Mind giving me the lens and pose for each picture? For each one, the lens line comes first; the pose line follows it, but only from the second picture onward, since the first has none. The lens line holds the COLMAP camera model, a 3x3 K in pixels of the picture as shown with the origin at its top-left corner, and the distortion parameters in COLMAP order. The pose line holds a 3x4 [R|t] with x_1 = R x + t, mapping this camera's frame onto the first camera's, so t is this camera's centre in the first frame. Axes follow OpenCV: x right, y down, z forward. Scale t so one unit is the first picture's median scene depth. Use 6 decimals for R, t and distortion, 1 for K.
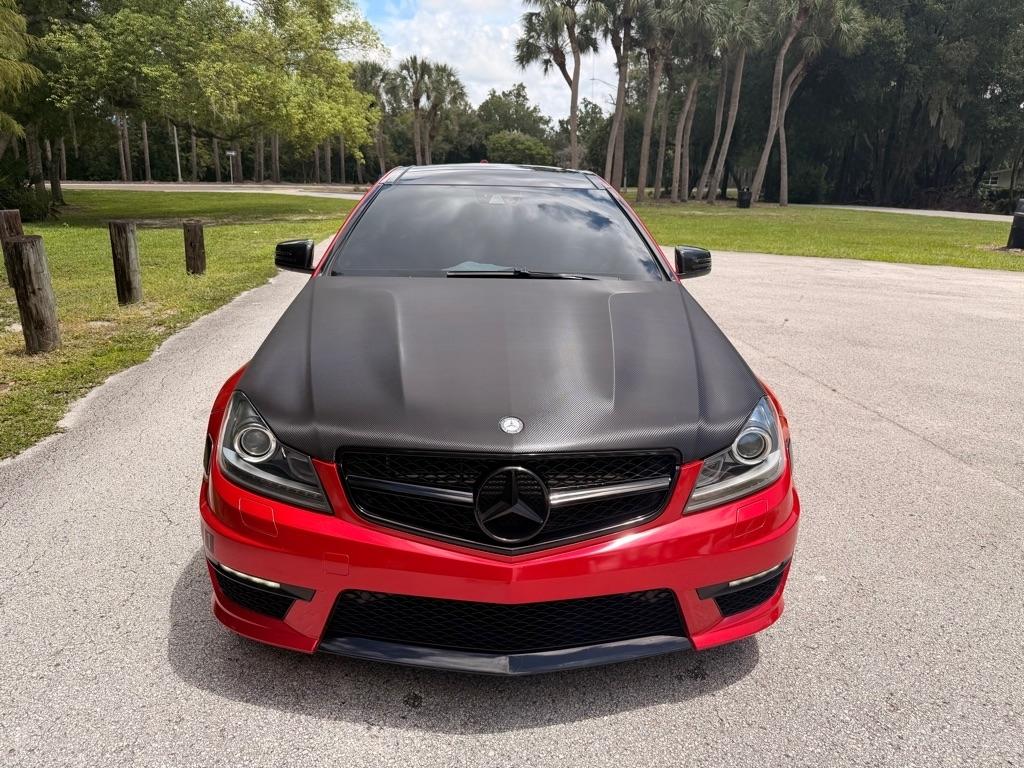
lens RADIAL K [[742.8, 0, 515.0], [0, 742.8, 387.9], [0, 0, 1]] dist [0.036194, -0.029787]
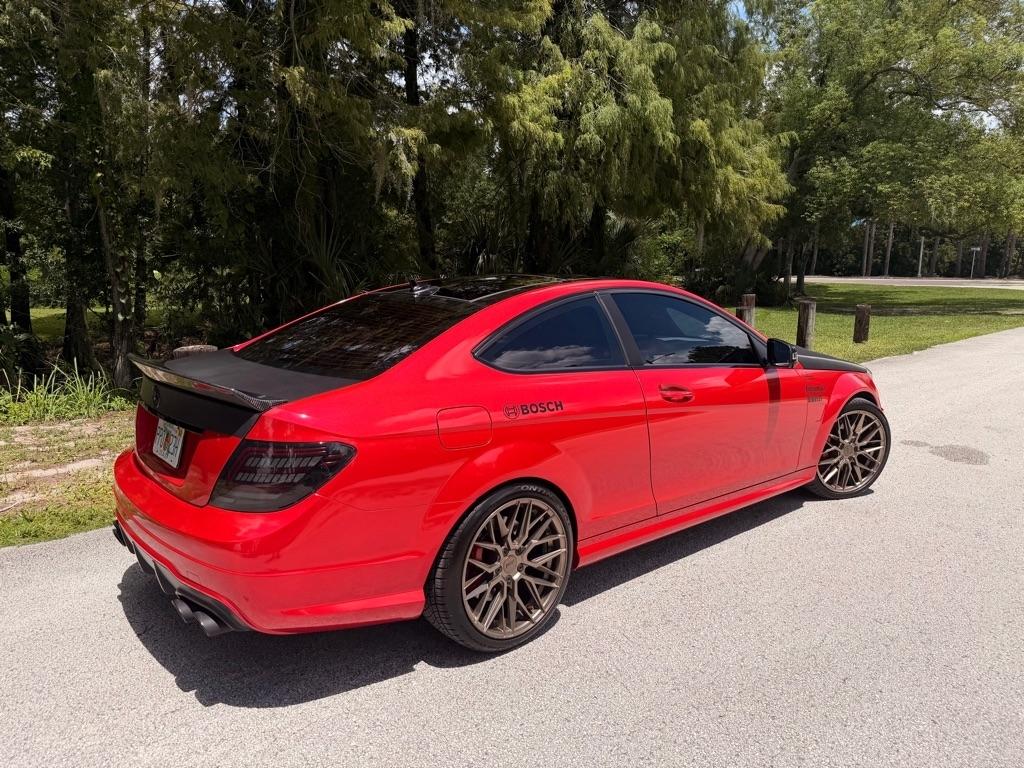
lens RADIAL K [[742.8, 0, 512.7], [0, 742.8, 384.0], [0, 0, 1]] dist [0.036194, -0.029787]
pose [[0.614337, 0.122370, -0.779497, 0.112931], [-0.219201, 0.975483, -0.019620, 0.037162], [0.757985, 0.182919, 0.626098, -0.138072]]
